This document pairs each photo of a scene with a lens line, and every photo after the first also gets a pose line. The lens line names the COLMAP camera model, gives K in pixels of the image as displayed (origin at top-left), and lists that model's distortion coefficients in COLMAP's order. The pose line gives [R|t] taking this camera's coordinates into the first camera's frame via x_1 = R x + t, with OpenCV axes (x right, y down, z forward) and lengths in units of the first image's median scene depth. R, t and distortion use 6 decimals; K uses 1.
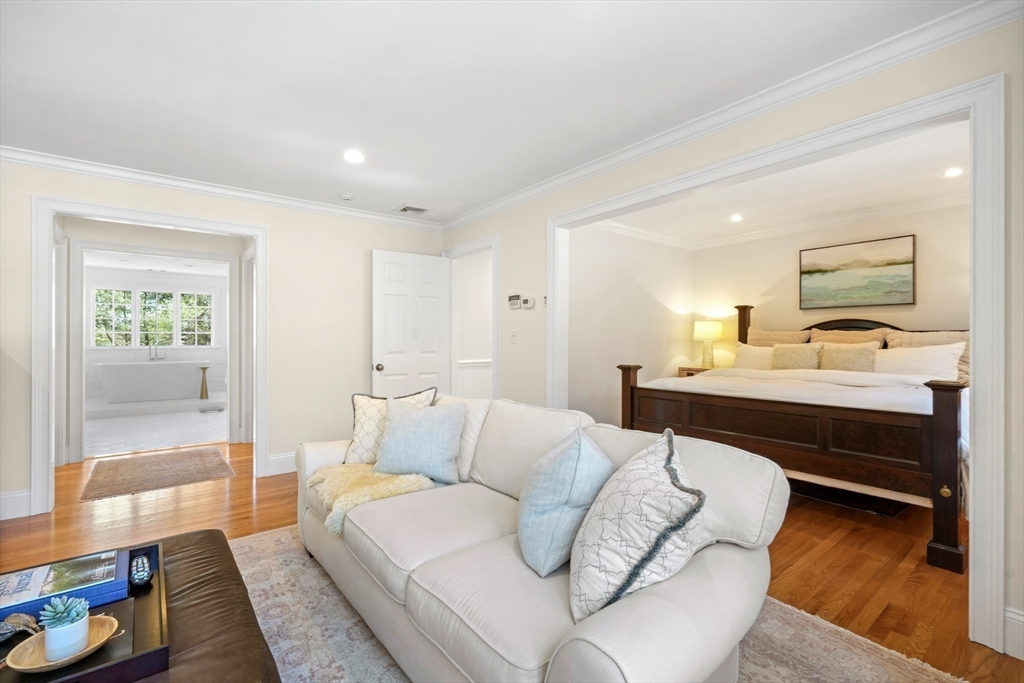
lens RADIAL K [[466.7, 0, 512.0], [0, 466.7, 339.0], [0, 0, 1]] dist [0.000286, -0.000140]
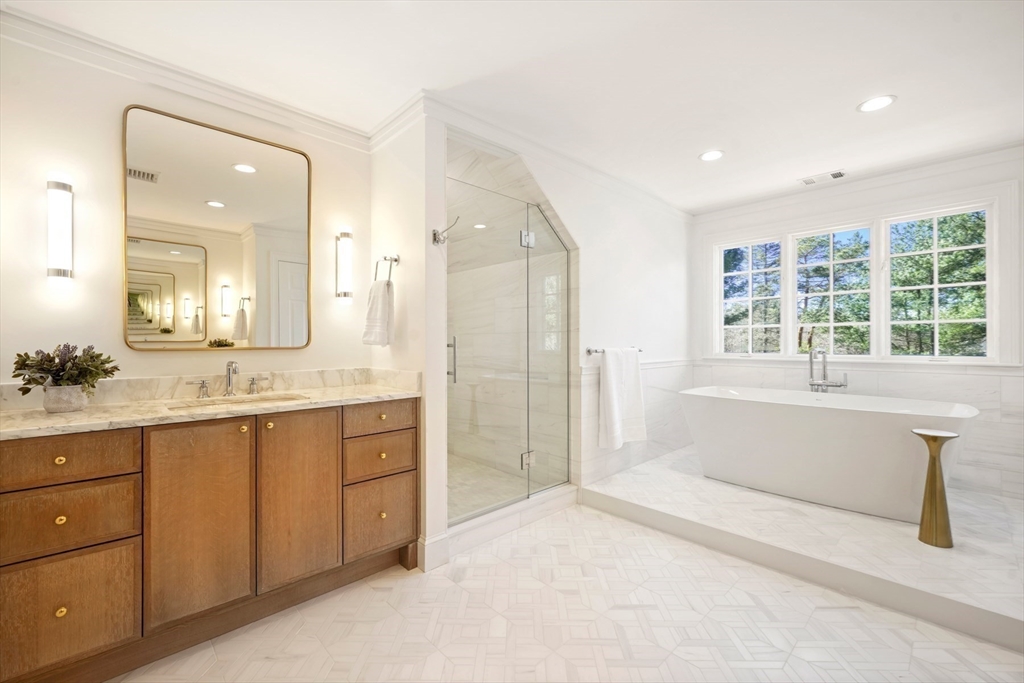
lens RADIAL K [[424.7, 0, 512.0], [0, 424.7, 341.5], [0, 0, 1]] dist [-0.000768, -0.000008]
pose [[0.090654, -0.002997, -0.995878, -0.403006], [0.002883, 0.999992, -0.002747, 0.003094], [0.995878, -0.002622, 0.090662, 0.679733]]
